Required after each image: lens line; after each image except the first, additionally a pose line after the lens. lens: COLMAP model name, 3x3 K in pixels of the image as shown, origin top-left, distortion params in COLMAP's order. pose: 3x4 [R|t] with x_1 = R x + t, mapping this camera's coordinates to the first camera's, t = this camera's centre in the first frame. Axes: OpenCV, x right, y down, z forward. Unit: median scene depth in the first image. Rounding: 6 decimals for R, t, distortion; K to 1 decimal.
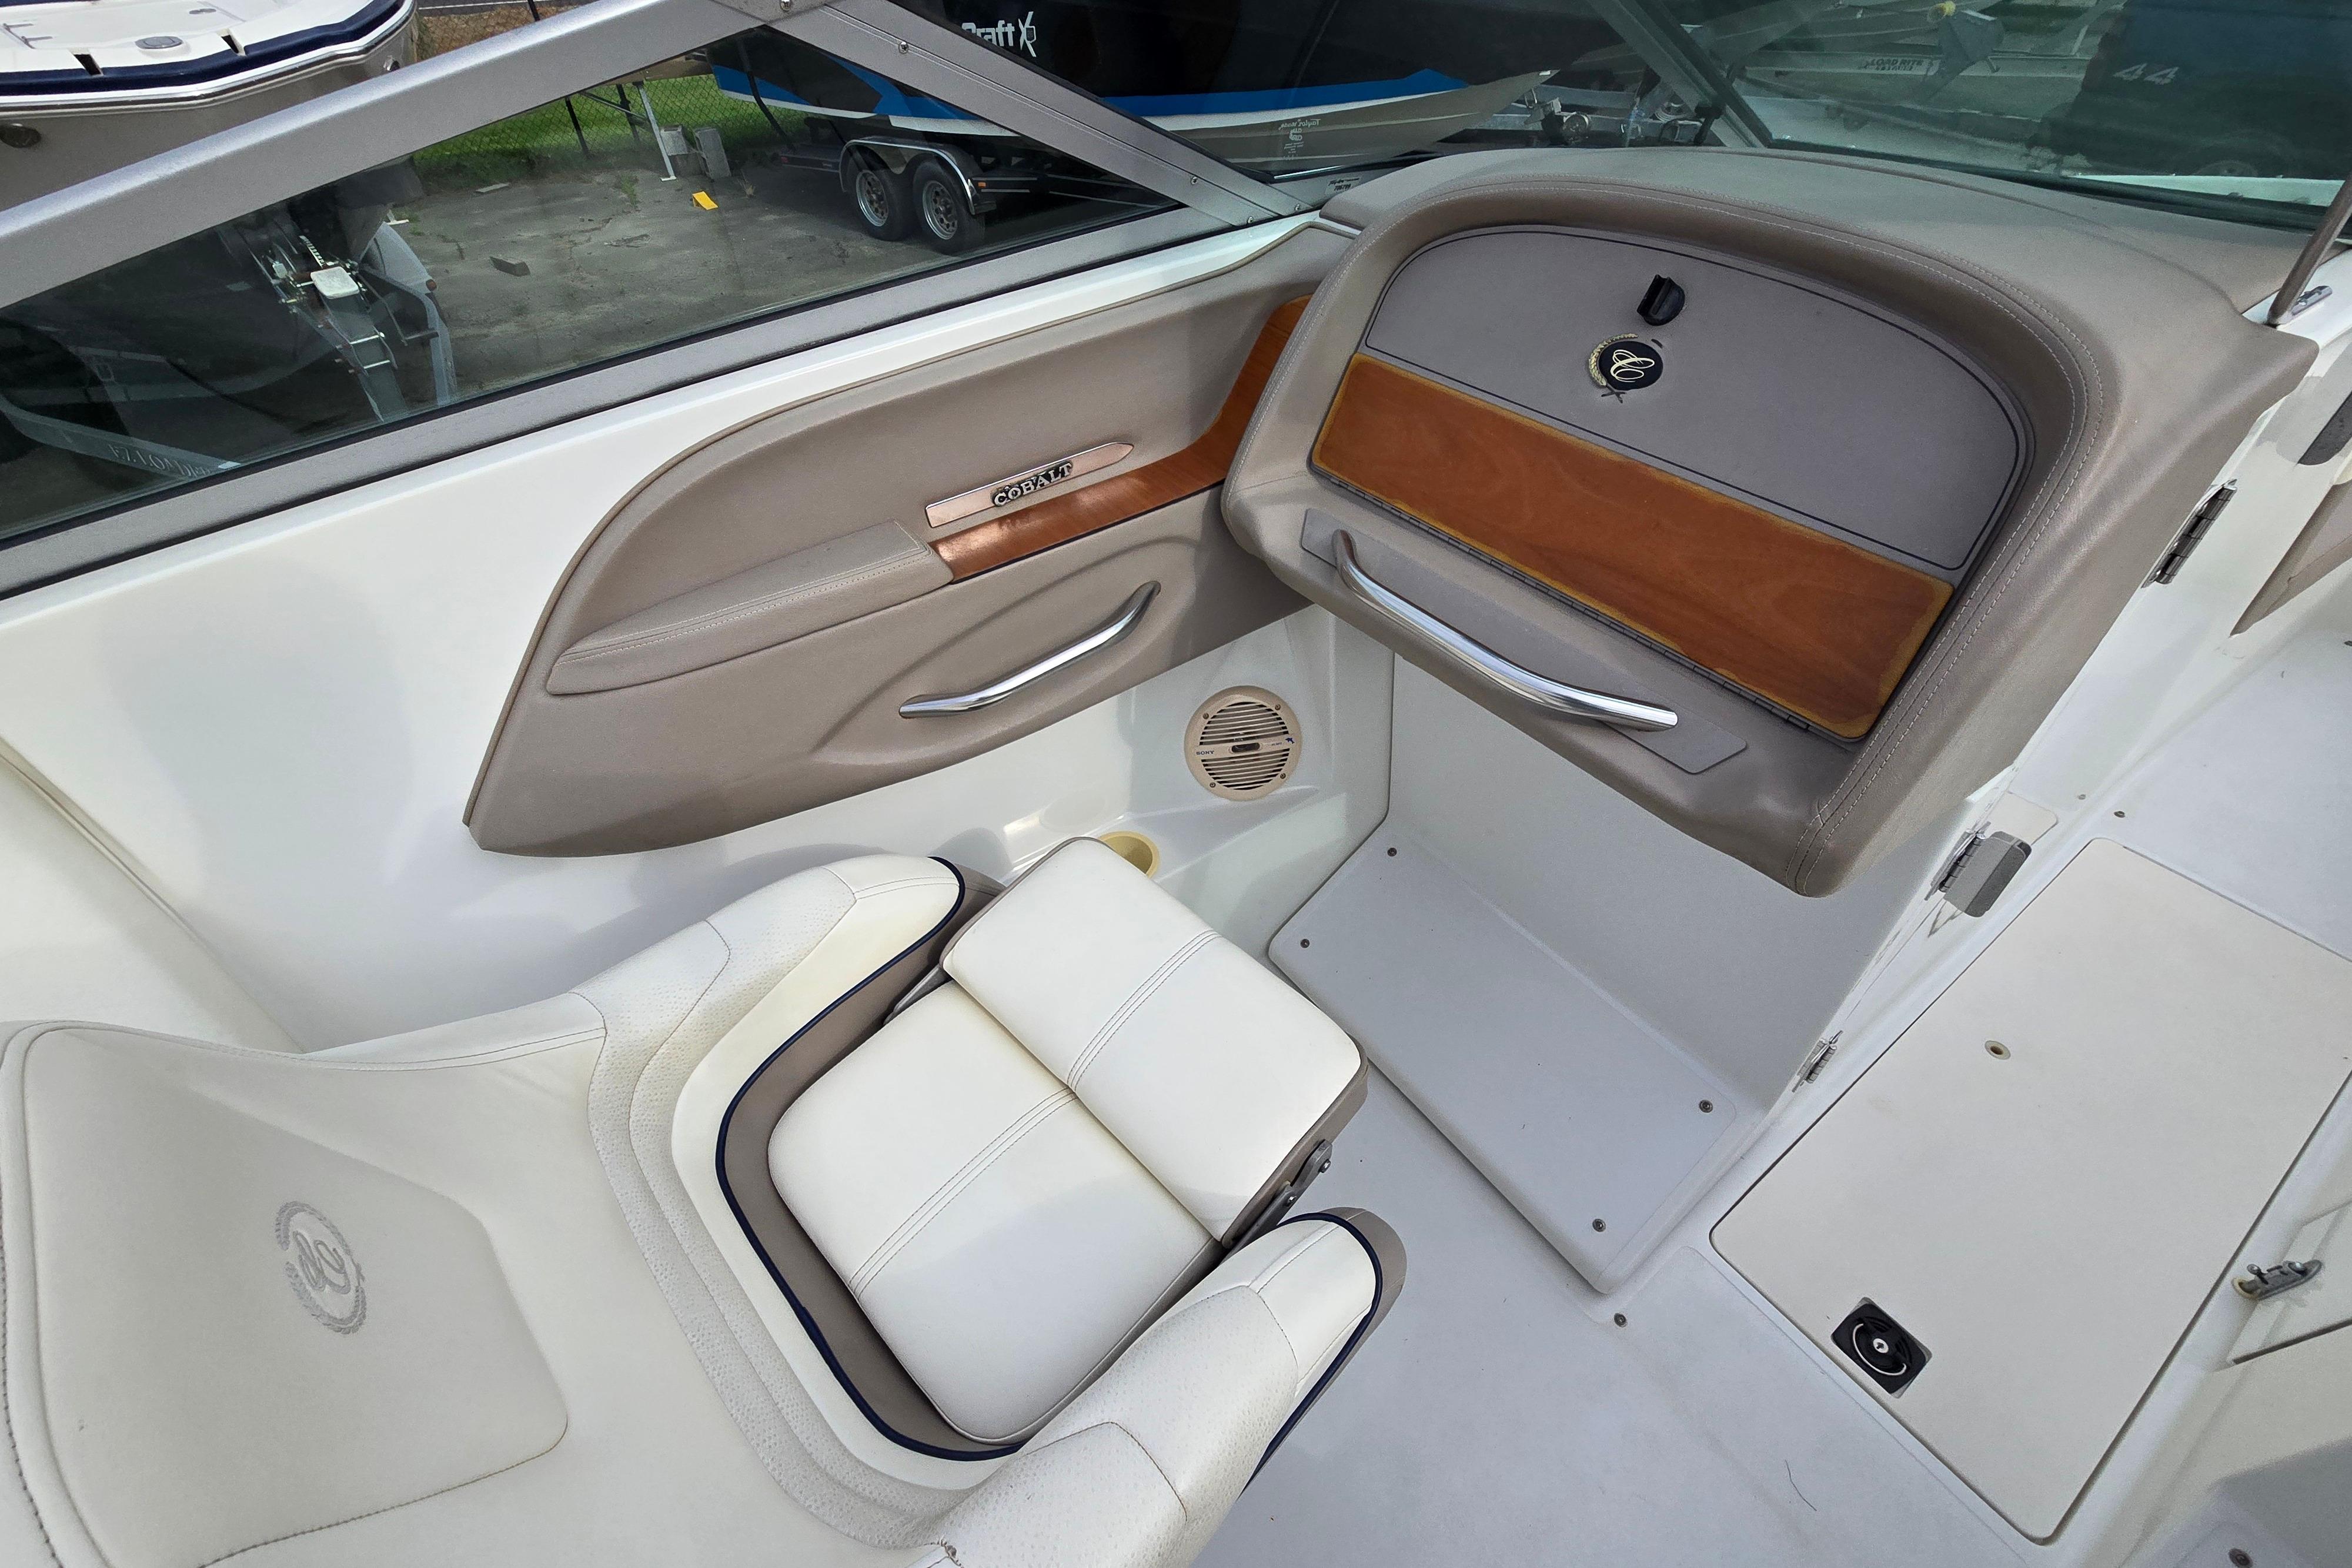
lens RADIAL K [[966.6, 0, 1174.5], [0, 966.6, 769.2], [0, 0, 1]] dist [0.000350, -0.000548]
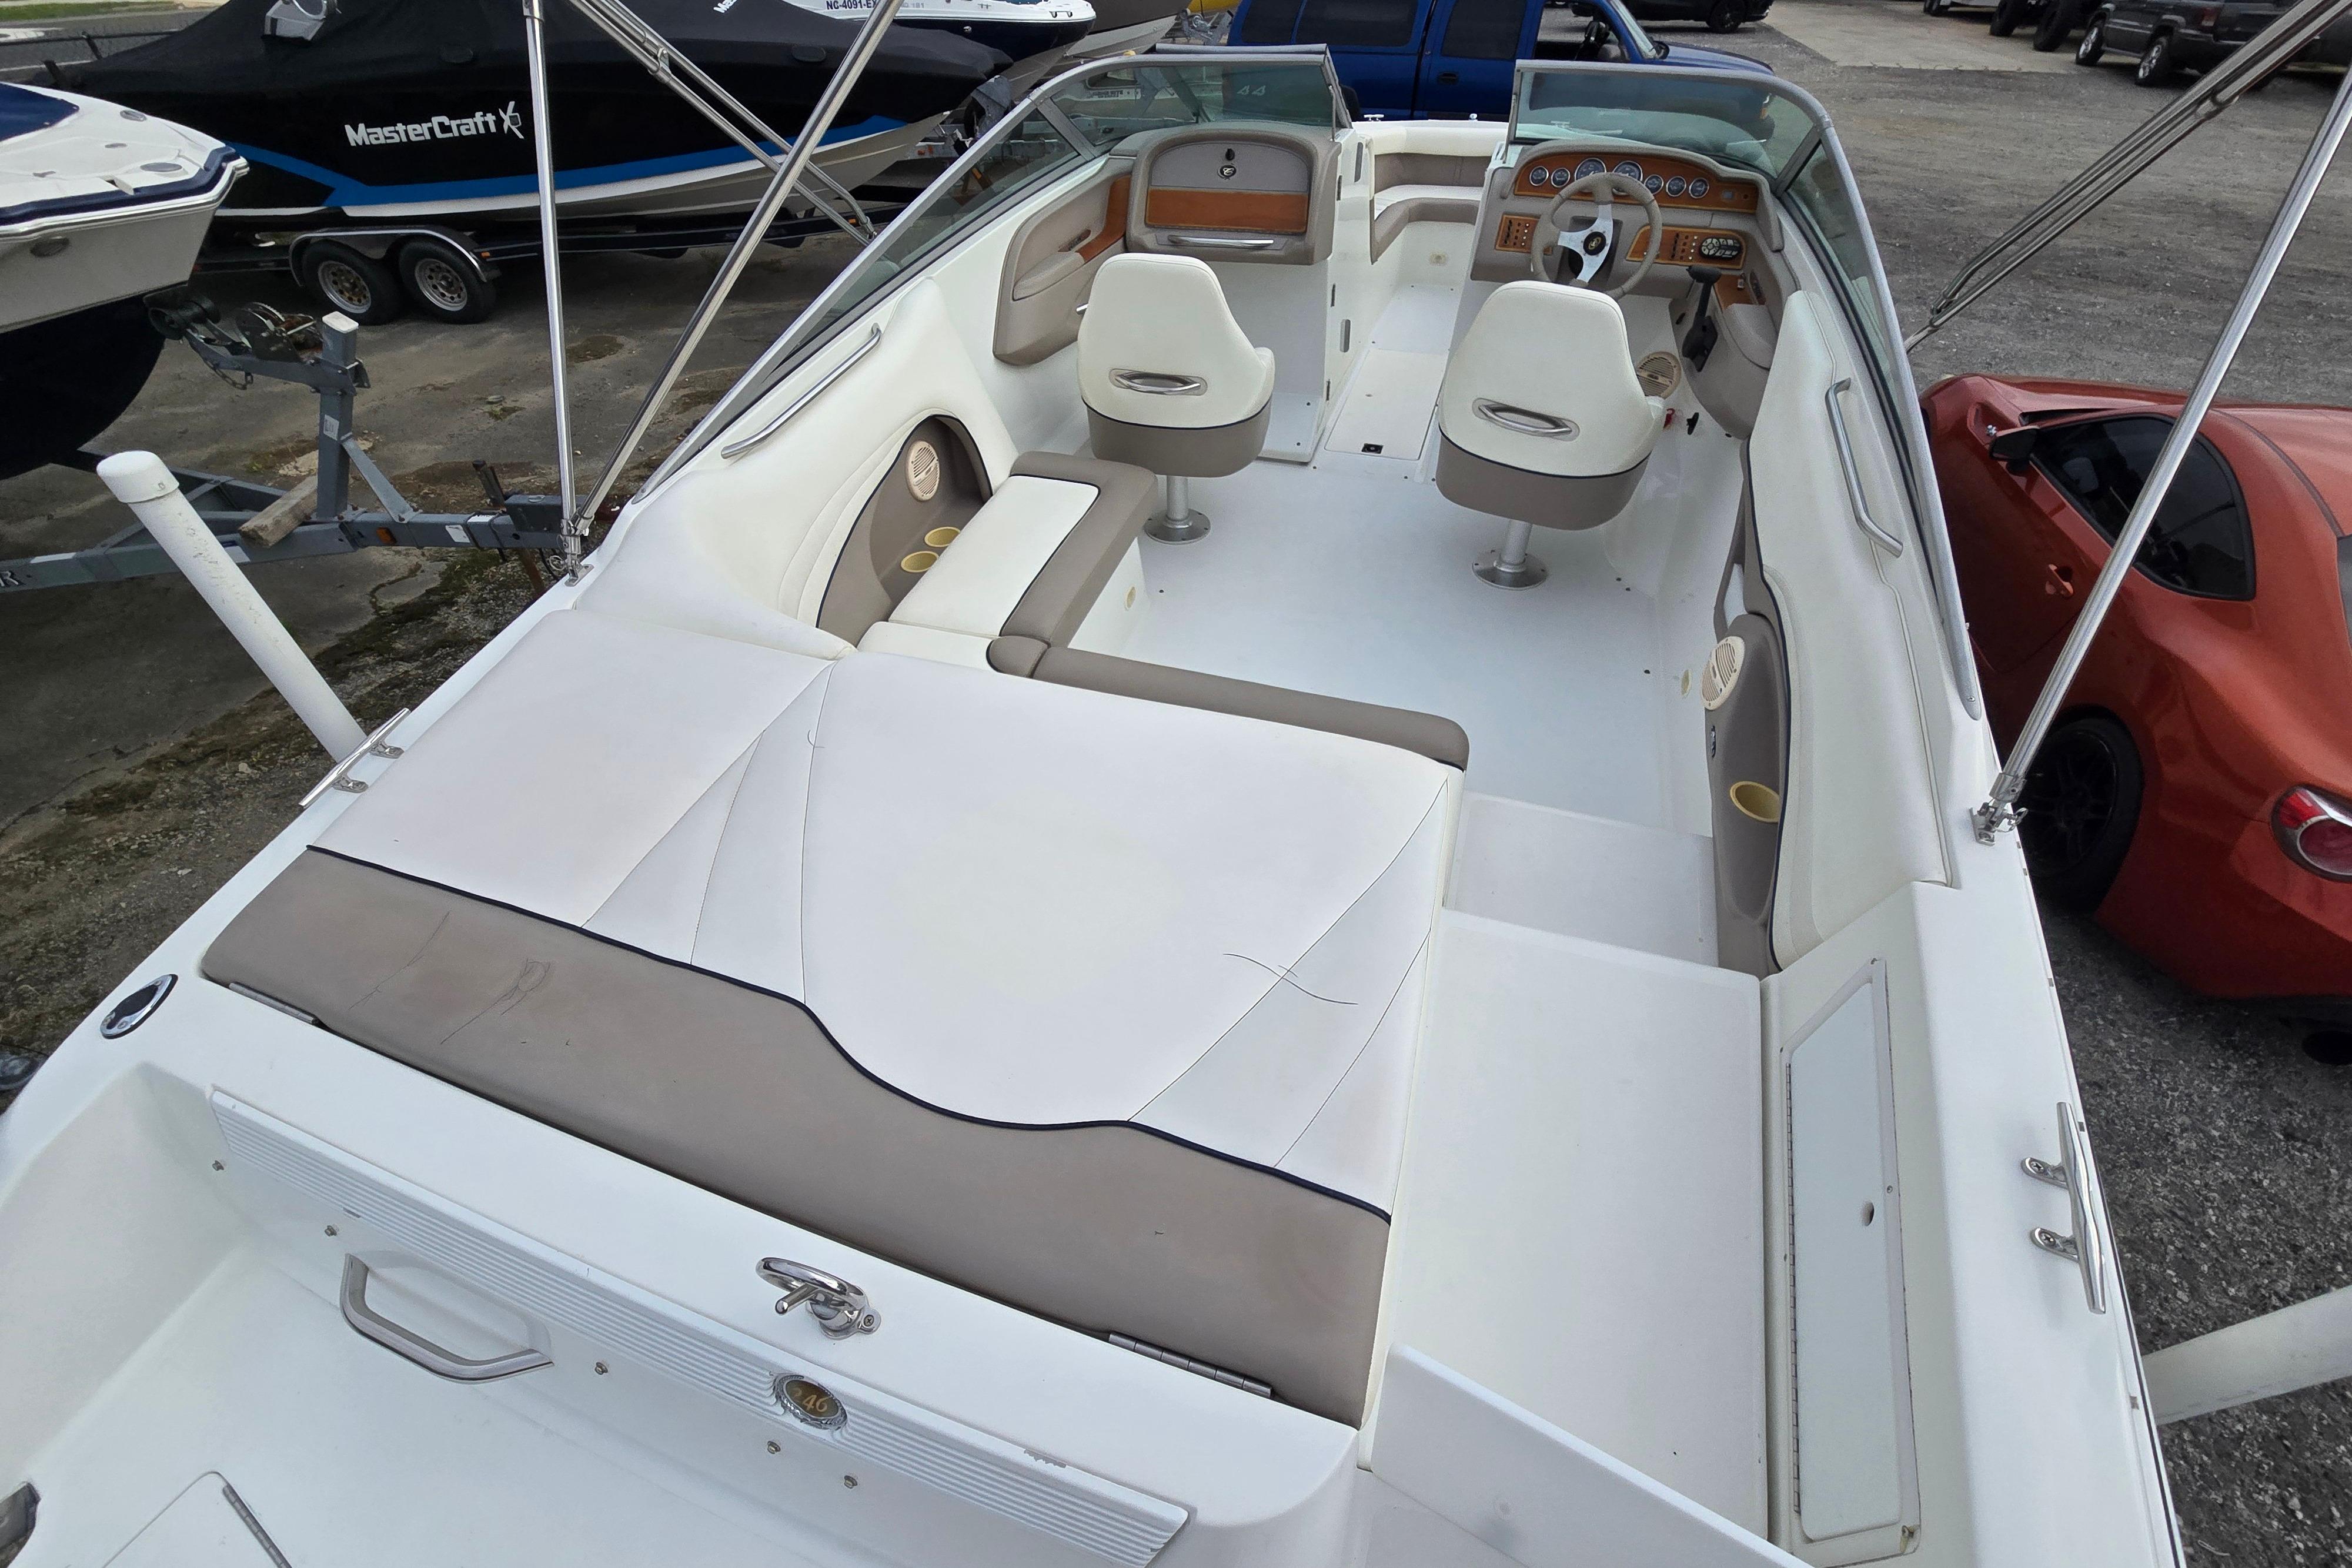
lens RADIAL K [[988.8, 0, 1158.1], [0, 988.8, 782.7], [0, 0, 1]] dist [0.001104, -0.000750]
pose [[0.807249, -0.382985, 0.449078, -2.046851], [0.398861, 0.914830, 0.063210, 1.217428], [-0.435038, 0.128093, 0.891254, -1.773359]]
